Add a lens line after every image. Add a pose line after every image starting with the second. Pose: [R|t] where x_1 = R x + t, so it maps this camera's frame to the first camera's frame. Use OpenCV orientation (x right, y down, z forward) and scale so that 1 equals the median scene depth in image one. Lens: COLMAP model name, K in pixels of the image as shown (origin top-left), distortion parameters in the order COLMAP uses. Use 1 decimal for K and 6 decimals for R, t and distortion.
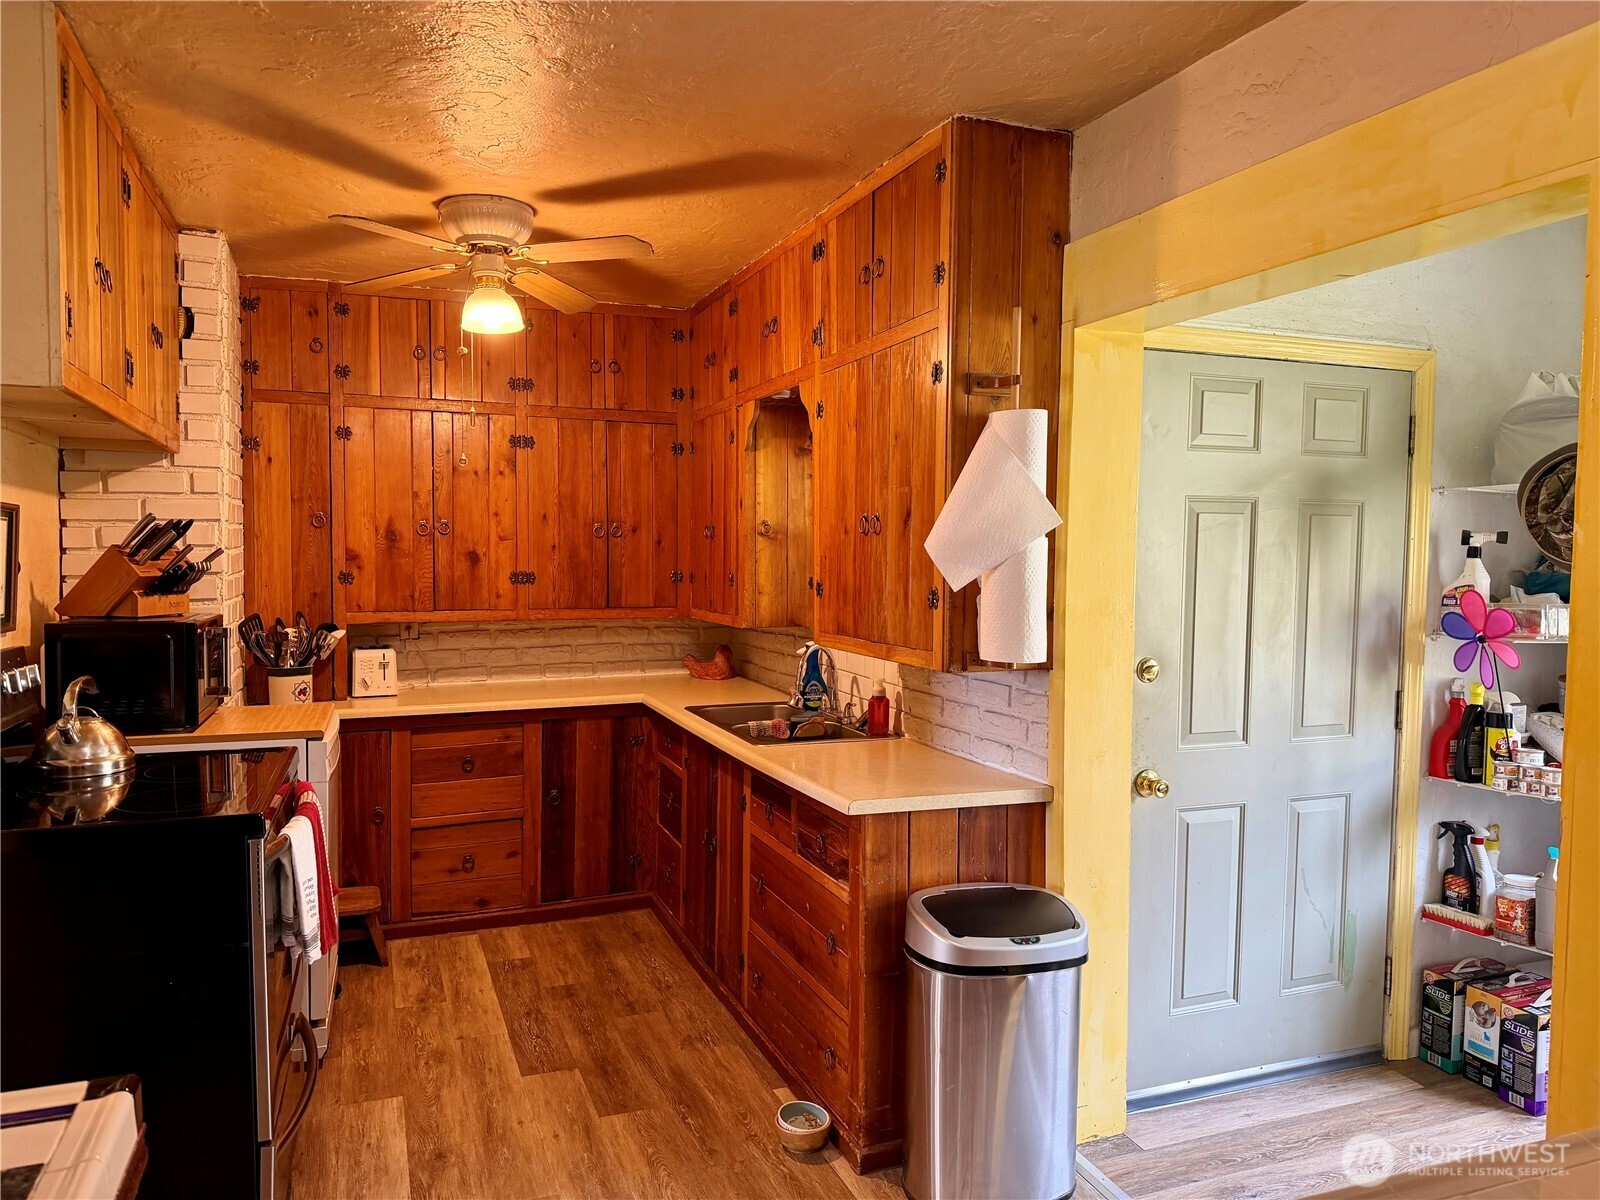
lens RADIAL K [[1129.3, 0, 814.1], [0, 1129.3, 598.6], [0, 0, 1]] dist [0.051826, -0.097334]
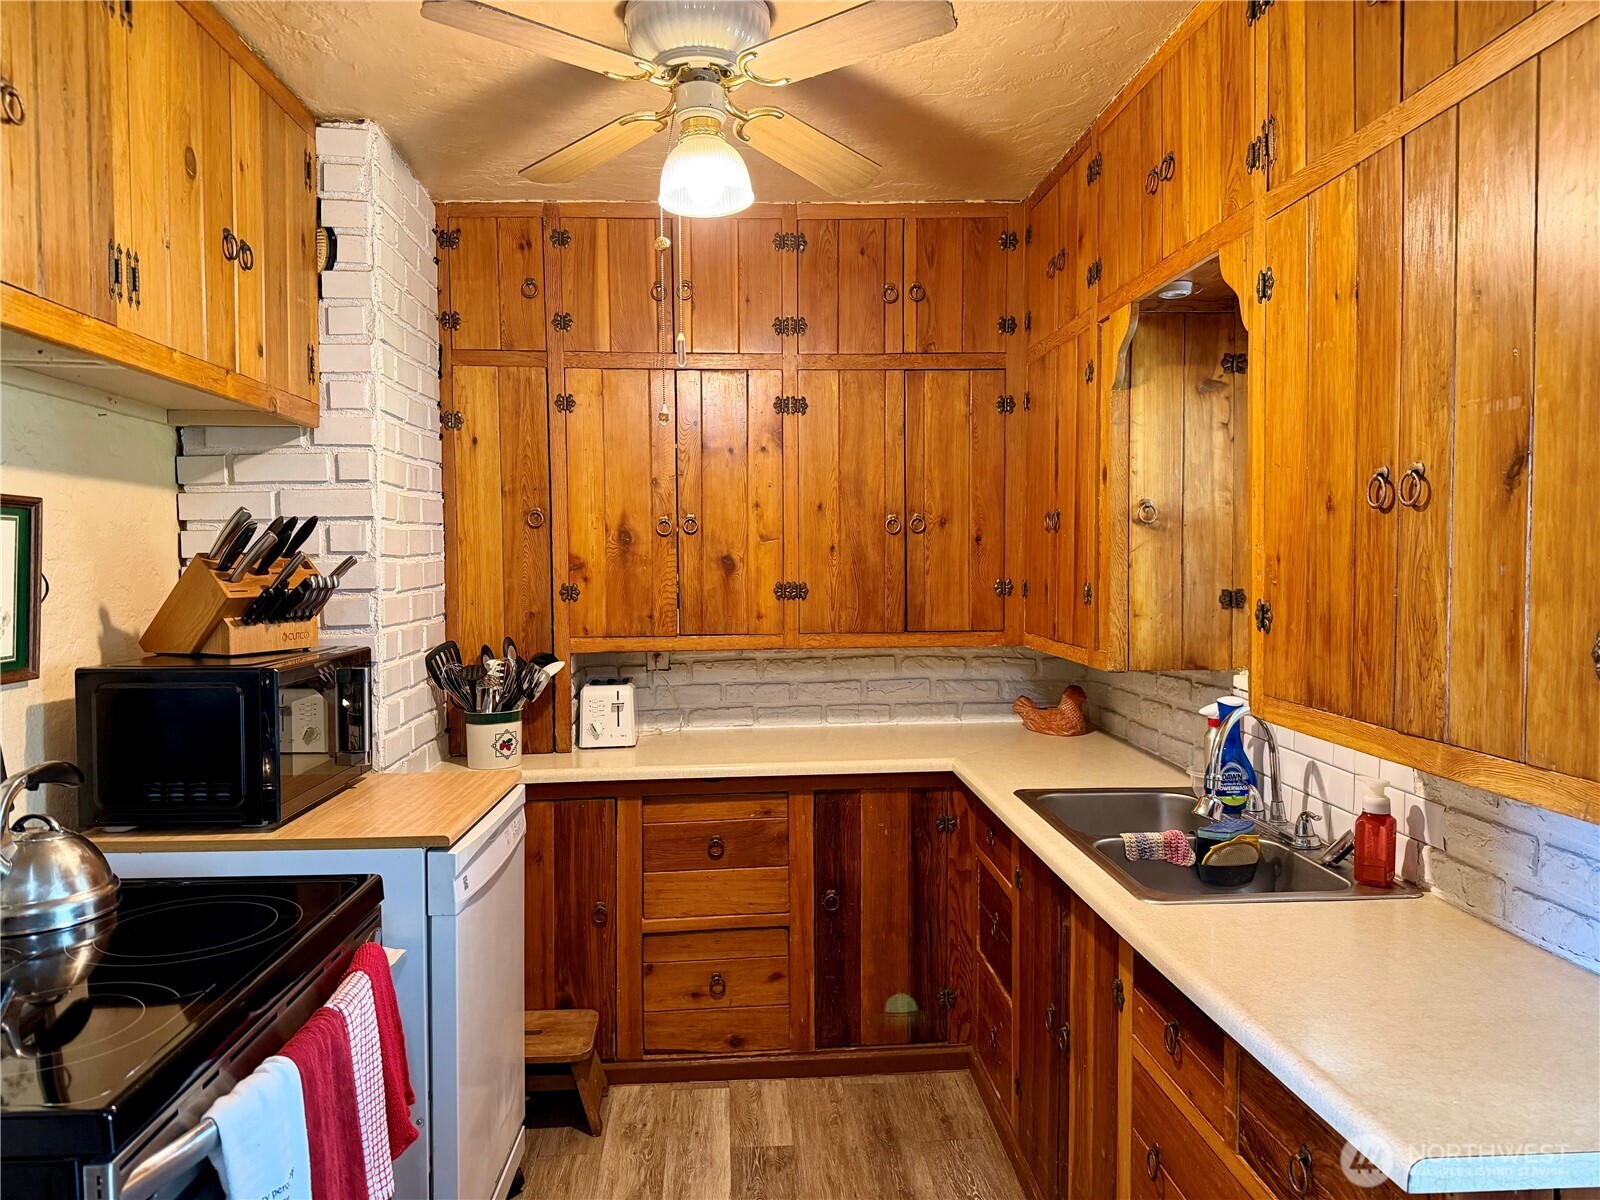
lens RADIAL K [[1114.4, 0, 803.0], [0, 1114.4, 604.4], [0, 0, 1]] dist [0.159443, -0.242003]
pose [[0.952344, -0.000433, -0.305025, -0.031627], [0.002117, 0.999984, 0.005190, -0.014277], [0.305018, -0.005588, 0.952330, 0.333094]]
